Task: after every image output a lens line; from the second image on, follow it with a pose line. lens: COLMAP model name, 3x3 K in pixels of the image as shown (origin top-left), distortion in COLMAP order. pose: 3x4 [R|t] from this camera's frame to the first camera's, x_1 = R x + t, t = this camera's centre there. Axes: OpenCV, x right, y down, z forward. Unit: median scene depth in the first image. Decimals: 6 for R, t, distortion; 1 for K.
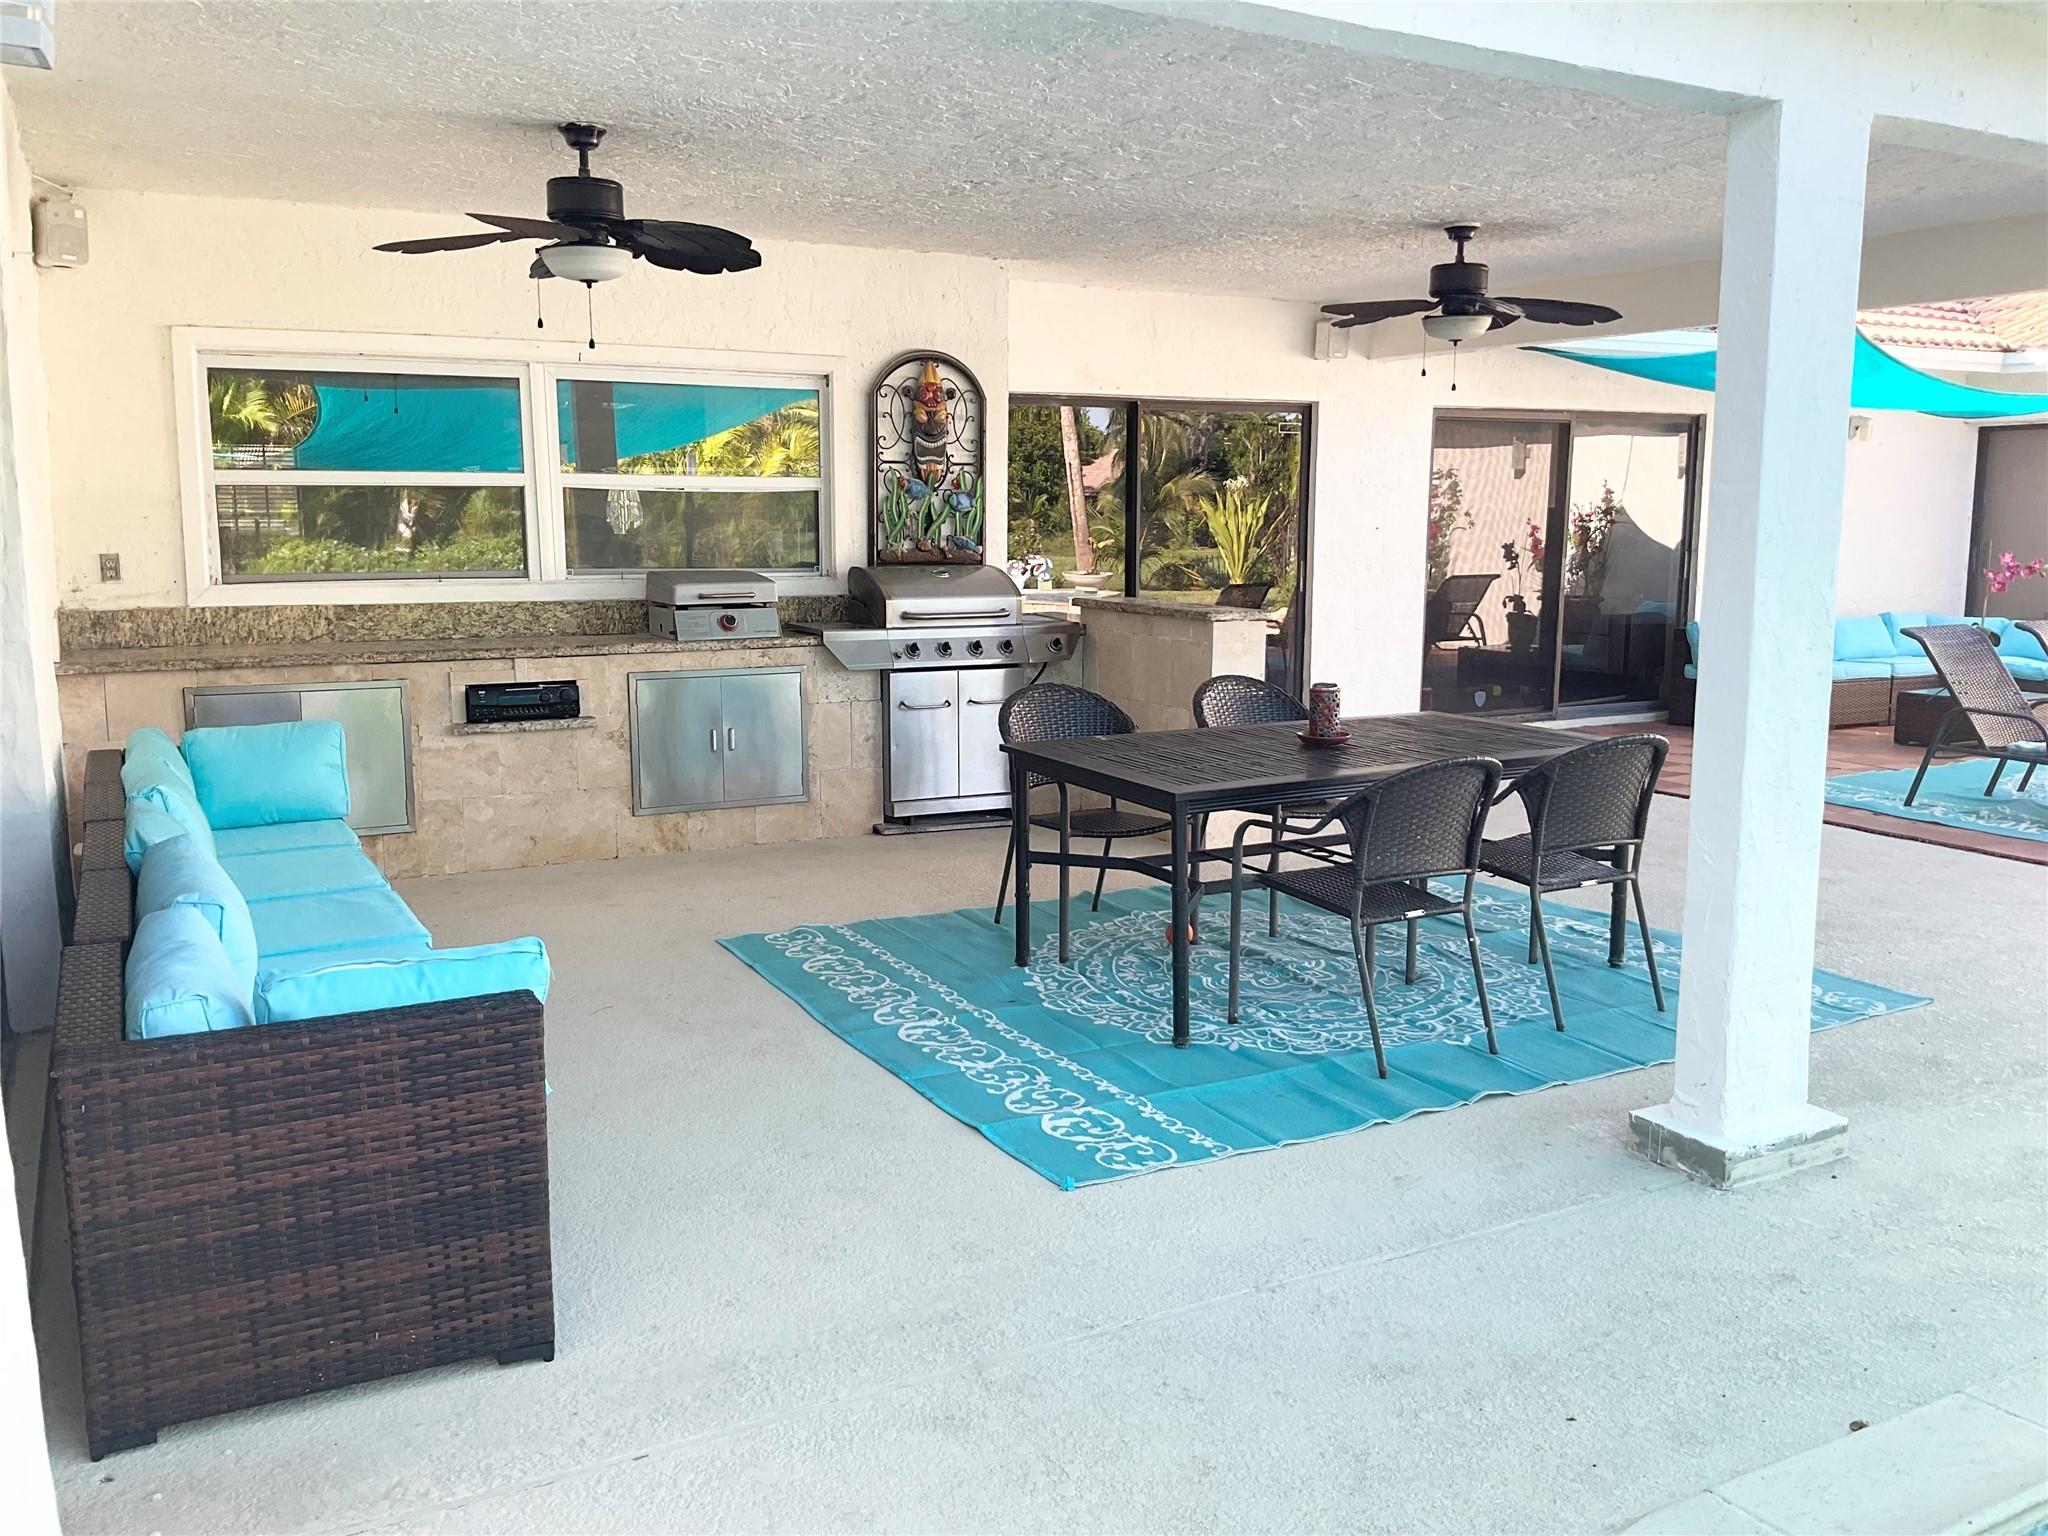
lens RADIAL K [[1679.0, 0, 1028.1], [0, 1679.0, 775.2], [0, 0, 1]] dist [0.088147, -0.167140]
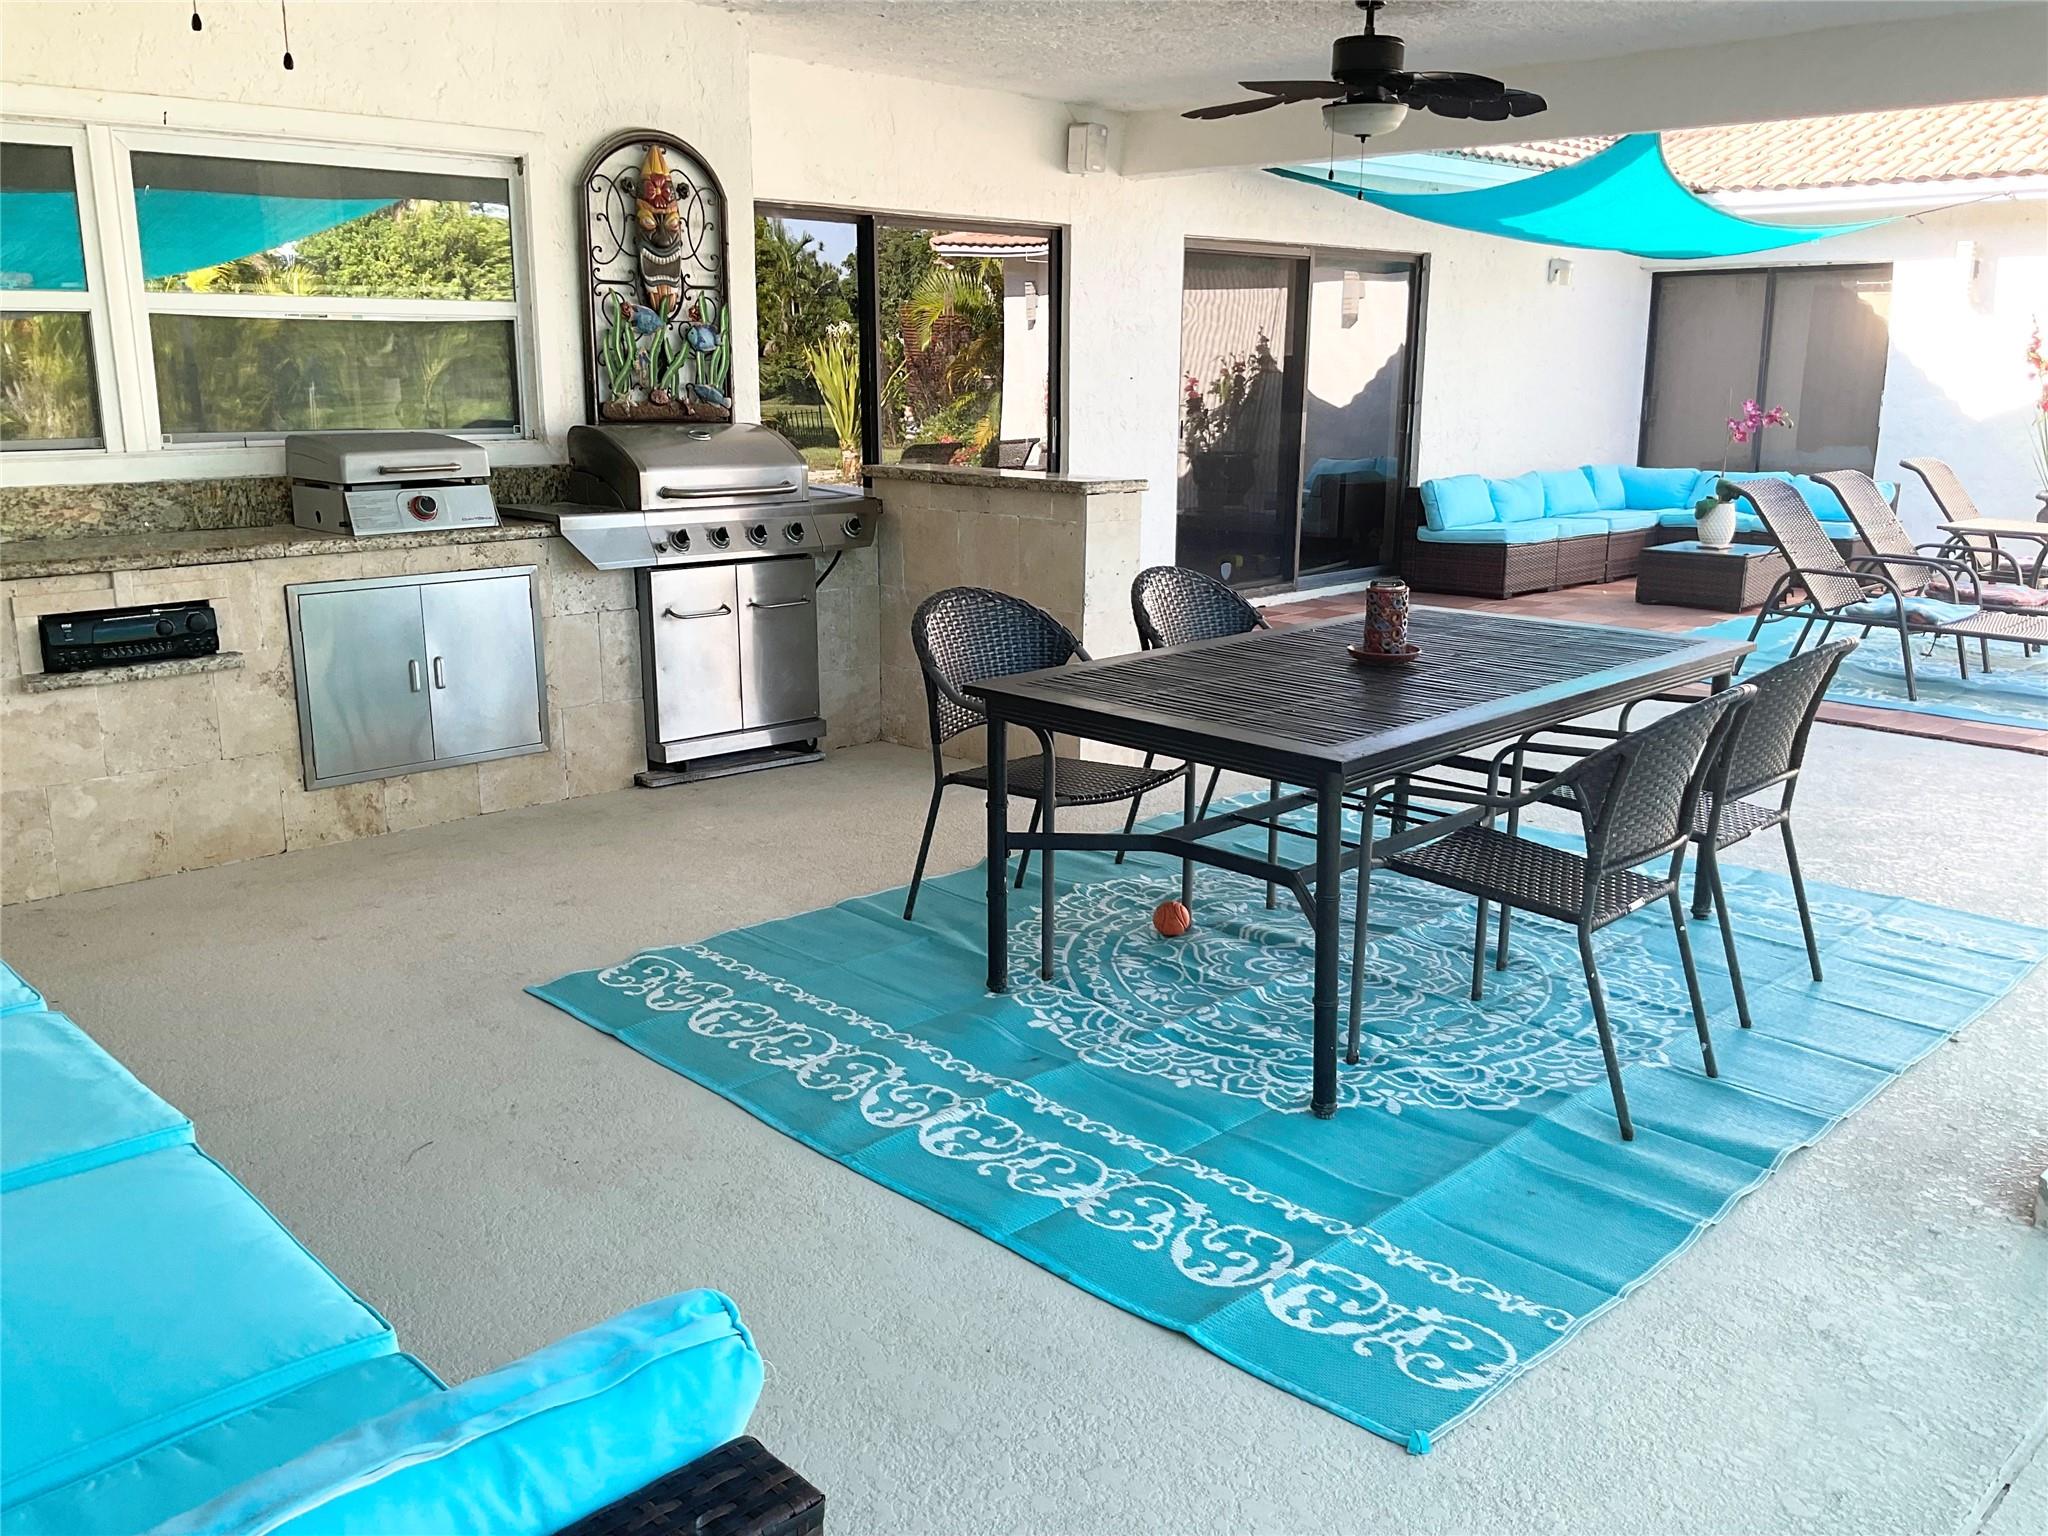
lens RADIAL K [[1679.0, 0, 1018.0], [0, 1679.0, 777.0], [0, 0, 1]] dist [0.088147, -0.167140]
pose [[0.960343, -0.065413, 0.271040, -0.144337], [0.042714, 0.995131, 0.088825, -0.031866], [-0.275531, -0.073725, 0.958461, 0.251583]]
